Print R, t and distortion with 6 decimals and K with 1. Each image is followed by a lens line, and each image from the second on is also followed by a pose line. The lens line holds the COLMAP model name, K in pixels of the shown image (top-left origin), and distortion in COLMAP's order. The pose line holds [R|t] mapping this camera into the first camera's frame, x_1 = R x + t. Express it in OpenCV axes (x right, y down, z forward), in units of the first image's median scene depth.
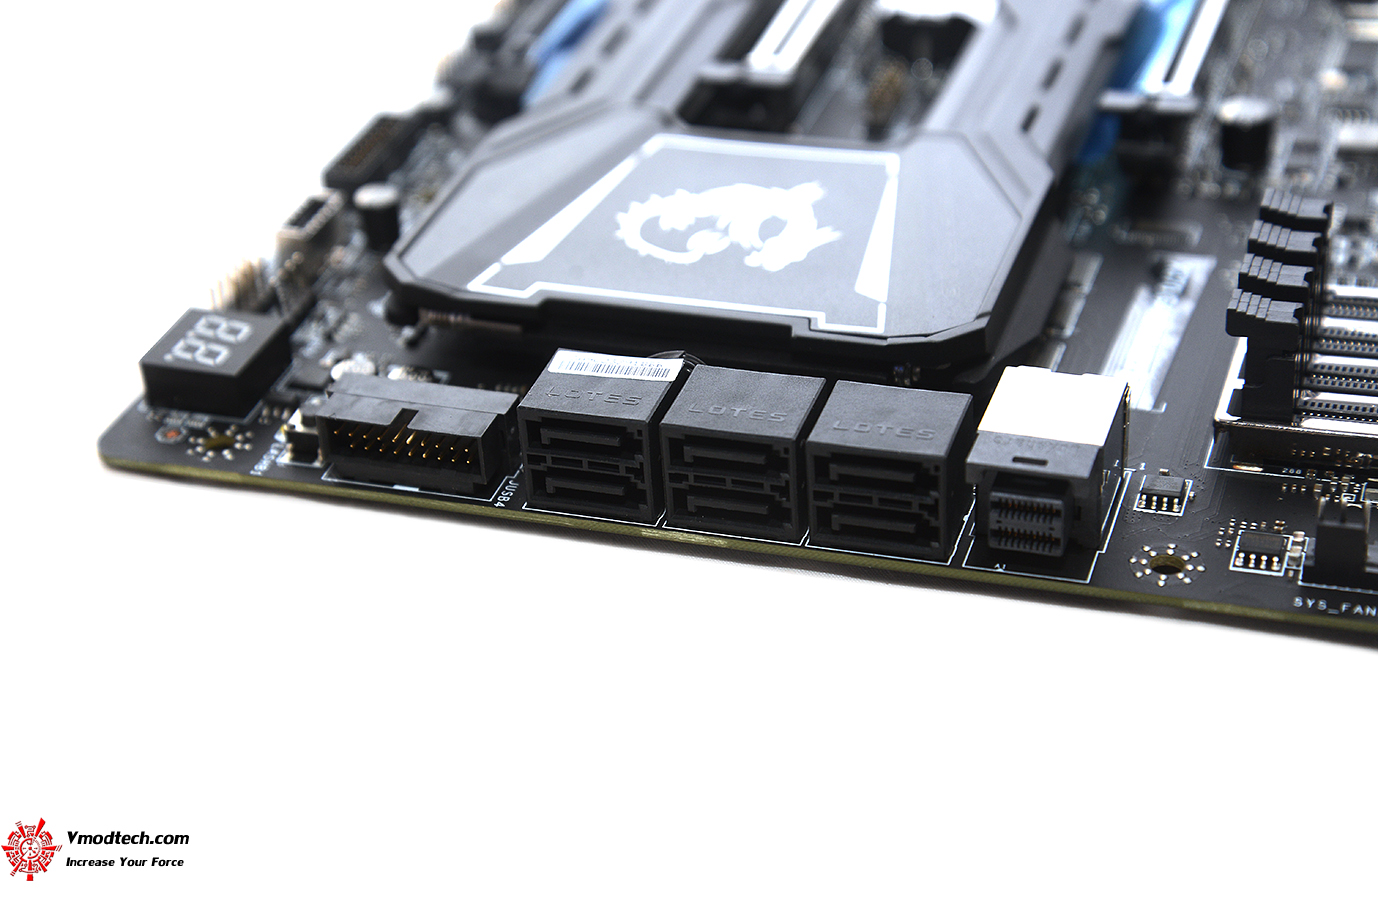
lens RADIAL K [[2663.3, 0, 690.5], [0, 2663.3, 449.2], [0, 0, 1]] dist [0.375925, 0.000000]
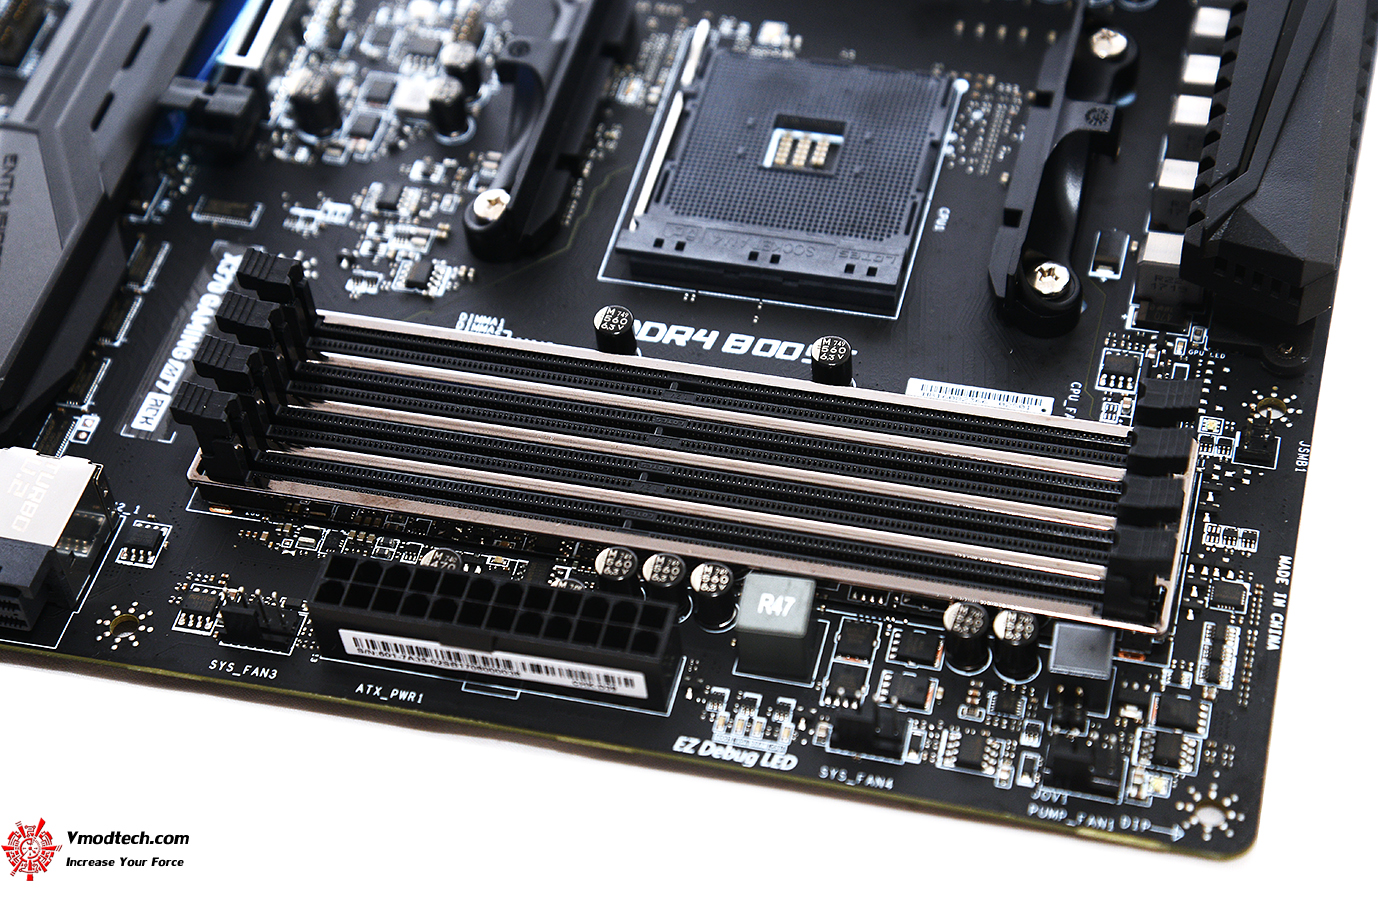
lens RADIAL K [[2663.3, 0, 683.7], [0, 2663.3, 464.5], [0, 0, 1]] dist [0.375925, 0.000000]
pose [[0.997787, -0.055869, 0.036041, 0.357586], [0.041224, 0.945191, 0.323907, -0.383207], [-0.052162, -0.321704, 0.945402, -0.153348]]
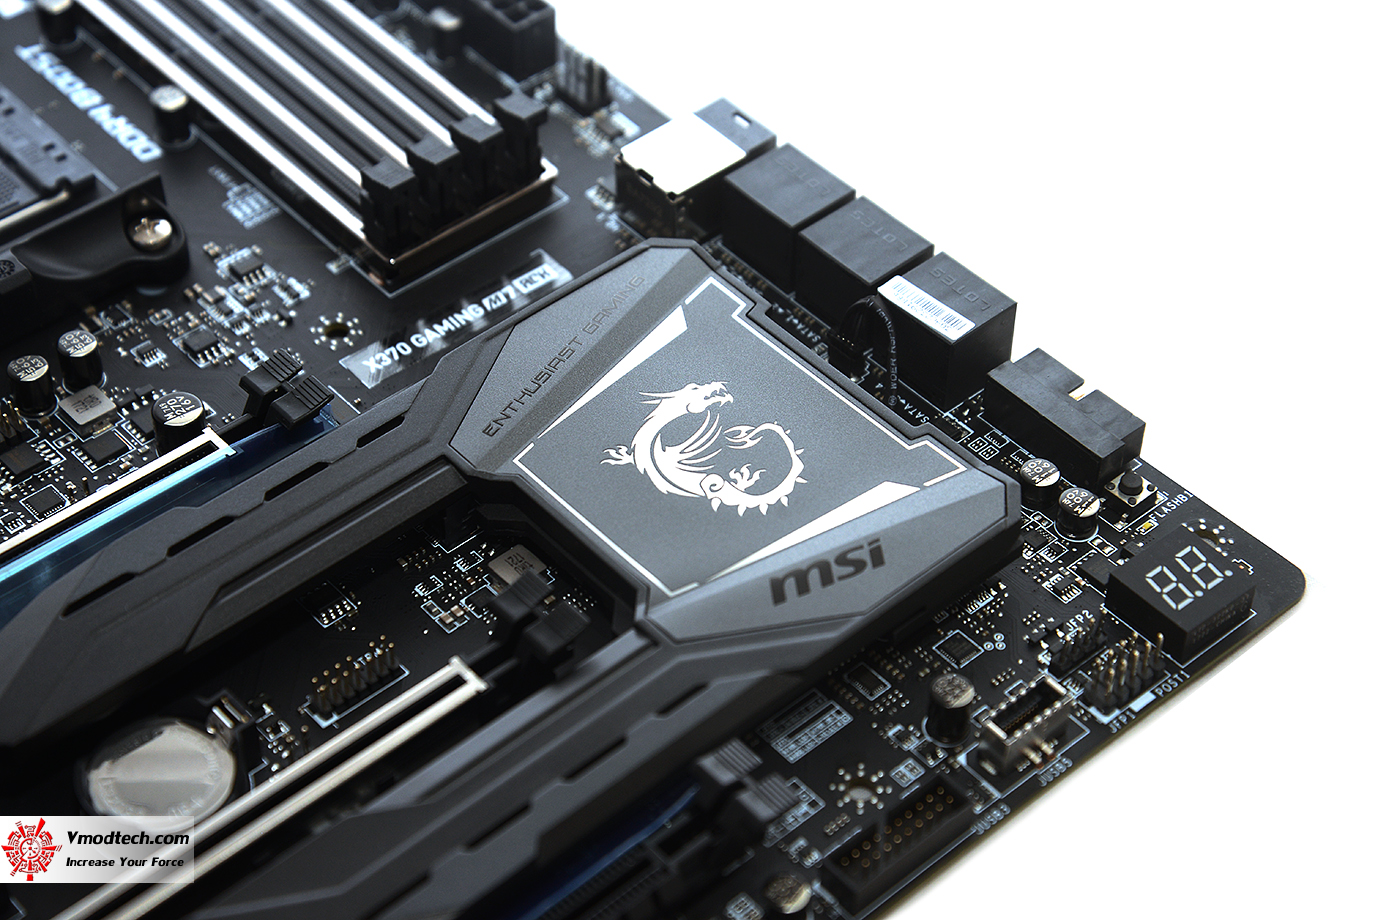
lens RADIAL K [[2627.4, 0, 677.4], [0, 2627.4, 455.3], [0, 0, 1]] dist [0.389445, 0.000000]
pose [[-0.857895, -0.327278, 0.396113, -0.428798], [0.310008, 0.285113, 0.906976, -1.137300], [-0.409771, 0.900888, -0.143138, 1.242735]]
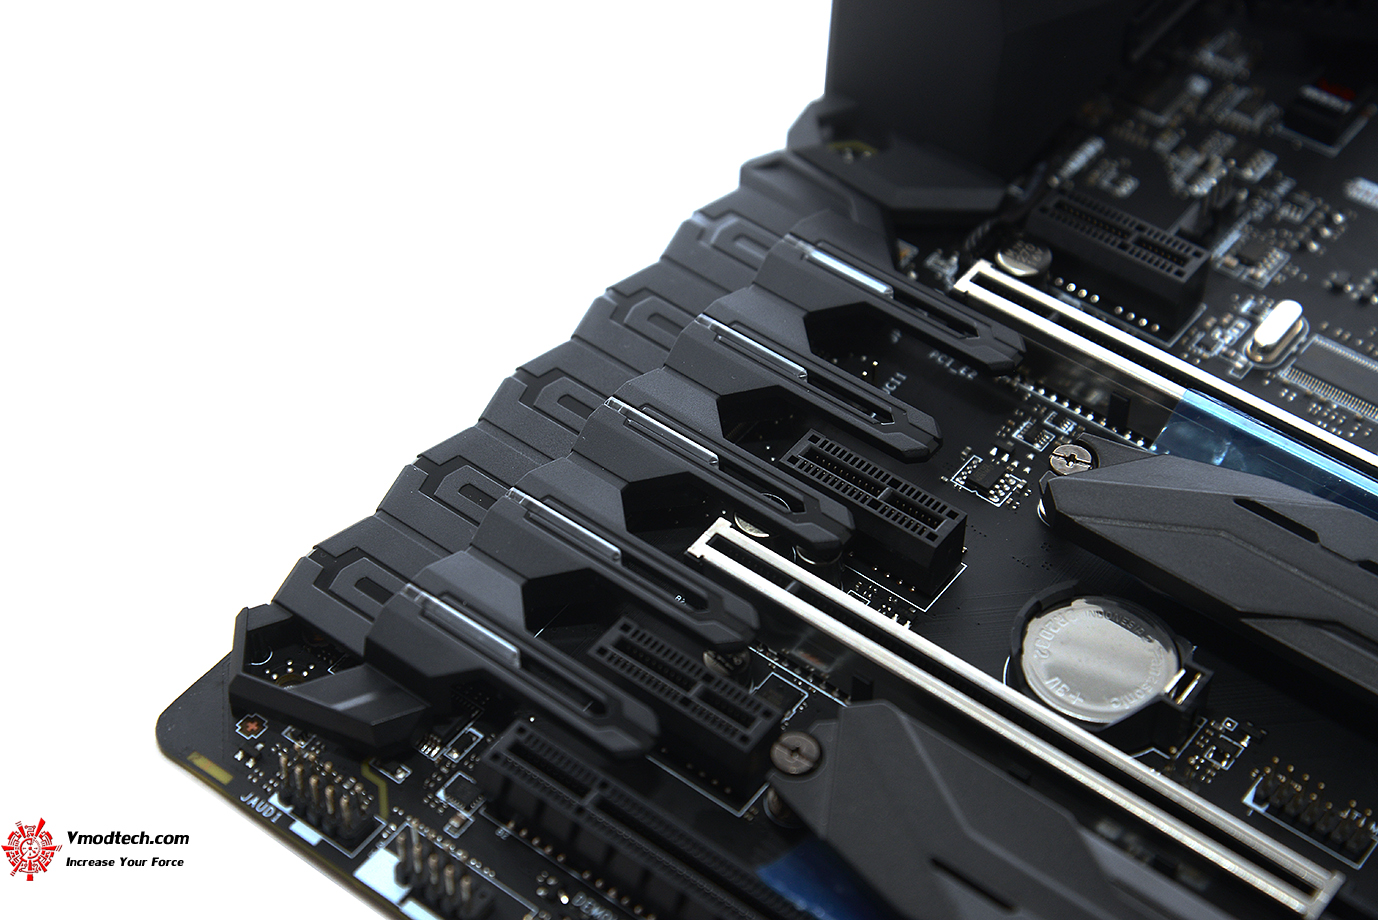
lens RADIAL K [[2663.3, 0, 684.5], [0, 2663.3, 456.6], [0, 0, 1]] dist [0.375925, 0.000000]
pose [[0.338710, -0.662063, 0.668542, -0.533304], [0.484753, 0.731773, 0.479086, -0.803123], [-0.806405, 0.161807, 0.568796, 0.842903]]
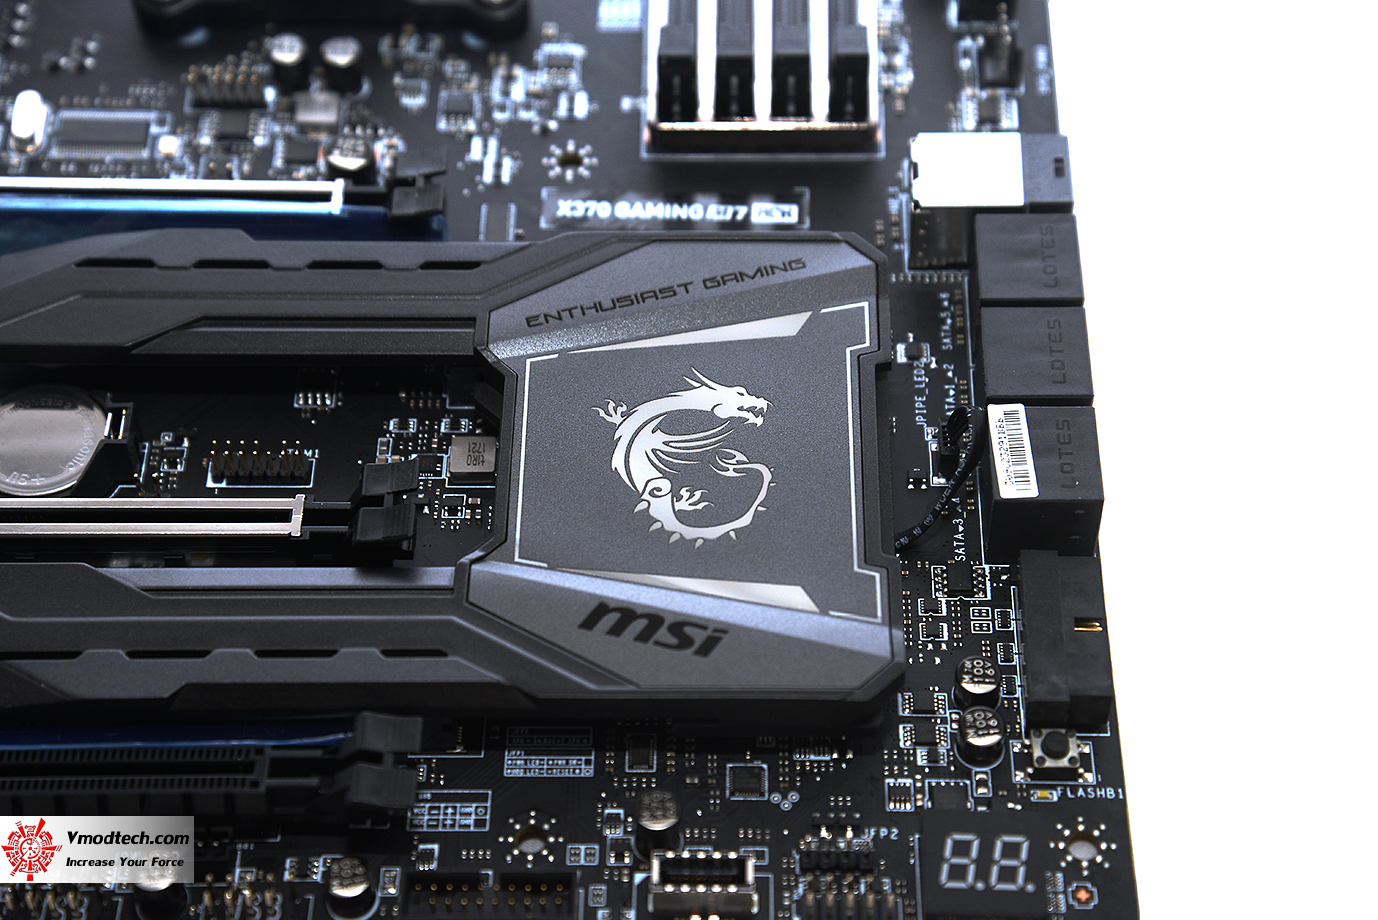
lens RADIAL K [[2663.3, 0, 678.4], [0, 2663.3, 462.6], [0, 0, 1]] dist [0.375925, 0.000000]
pose [[-0.292918, -0.714157, 0.635750, -0.674214], [0.530898, 0.431516, 0.729343, -0.882487], [-0.795202, 0.551156, 0.252746, 0.801311]]
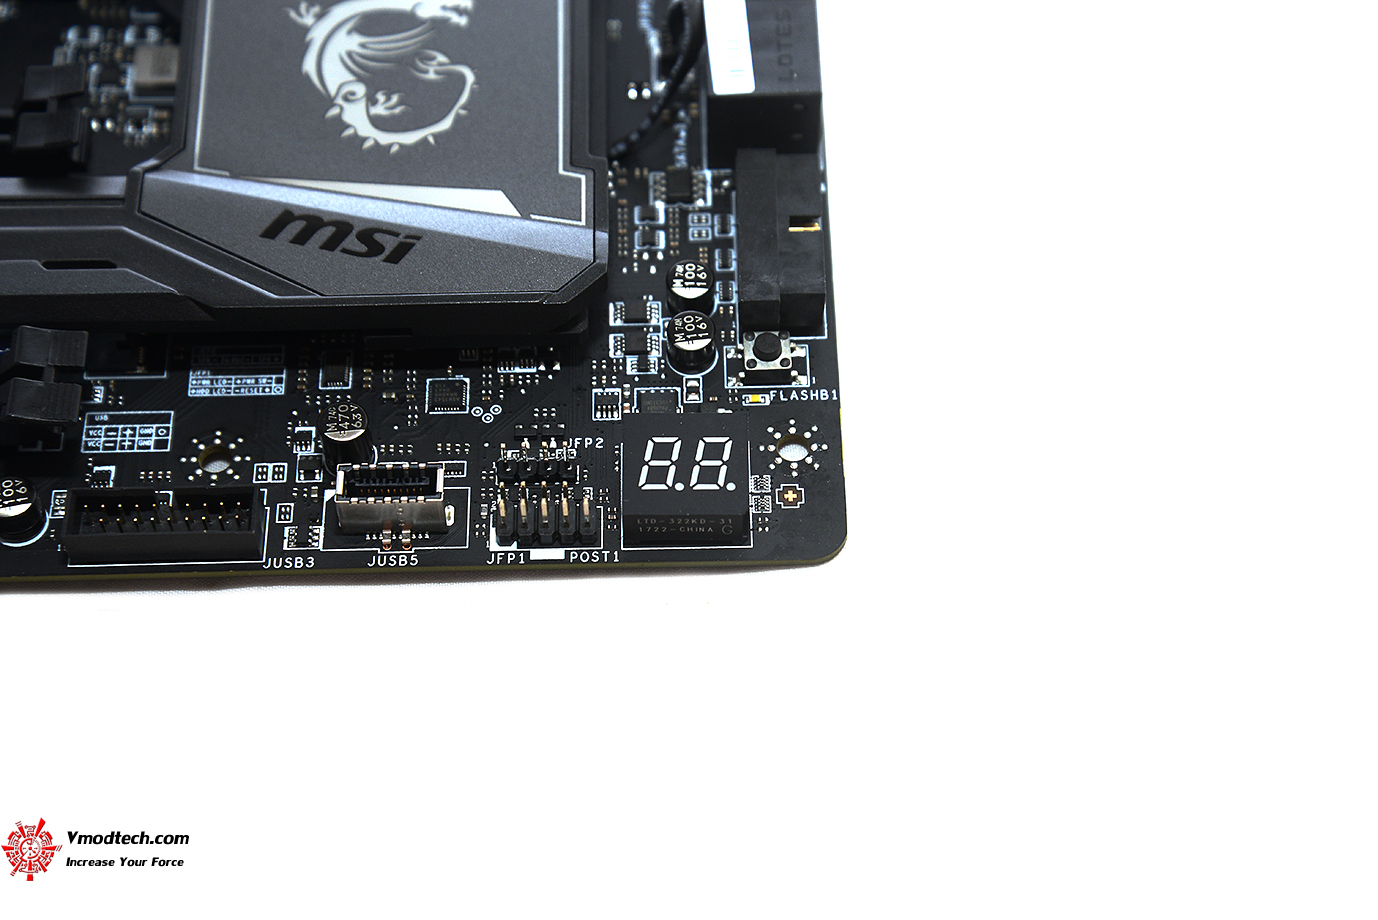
lens RADIAL K [[2663.3, 0, 661.9], [0, 2663.3, 447.6], [0, 0, 1]] dist [0.375925, 0.000000]
pose [[-0.320585, -0.753804, 0.573589, -0.714015], [0.528963, 0.359861, 0.768569, -0.766544], [-0.785763, 0.549799, 0.283369, 0.780426]]
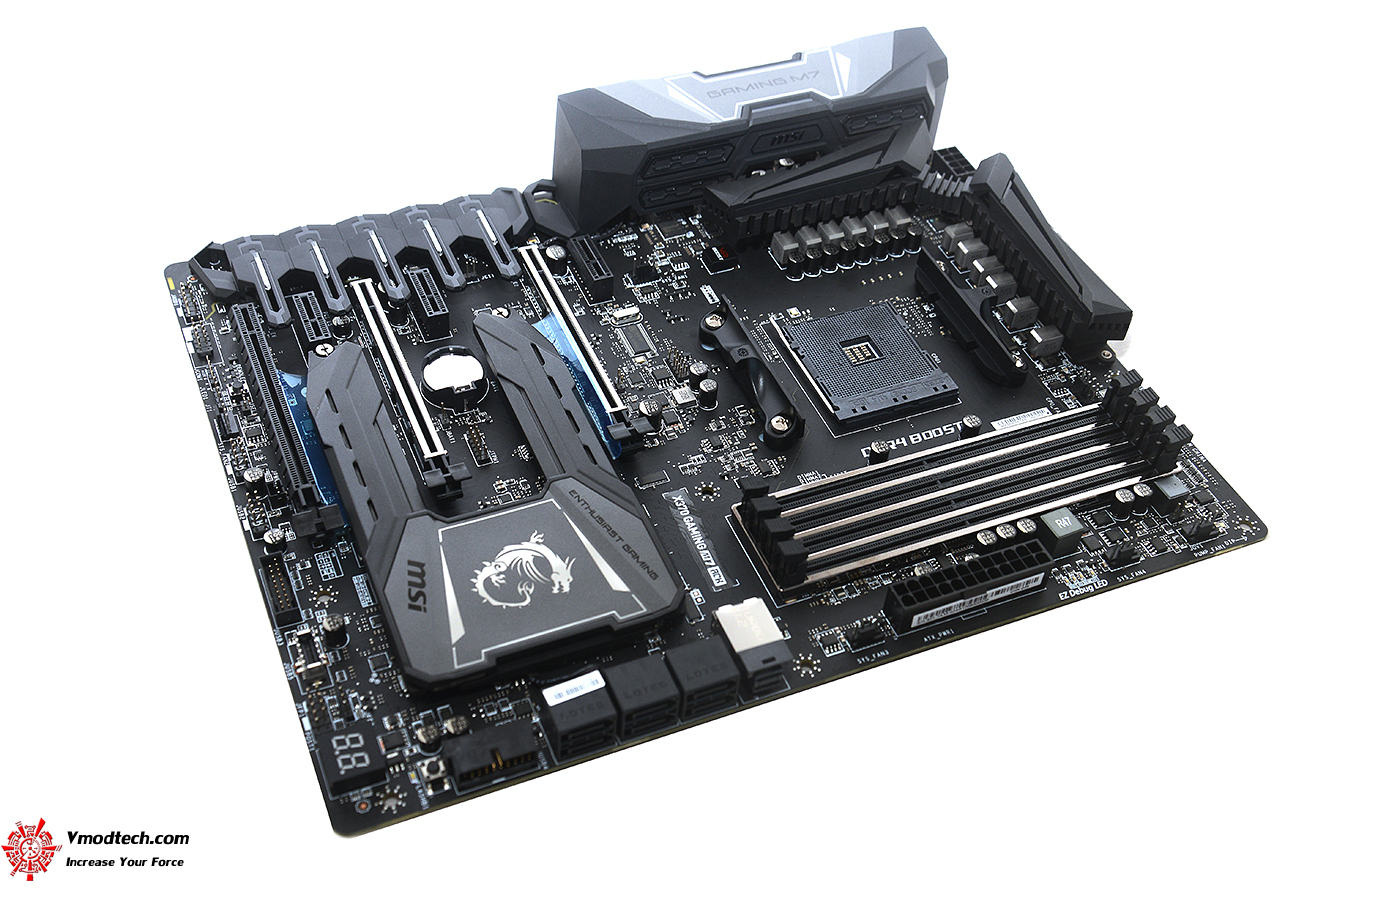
lens RADIAL K [[1511.5, 0, 681.0], [0, 1511.5, 458.5], [0, 0, 1]] dist [0.089735, 0.000000]
pose [[0.746972, -0.403748, 0.528224, -0.521458], [0.249034, 0.906564, 0.340768, -0.579728], [-0.616454, -0.122998, 0.777725, 0.005946]]
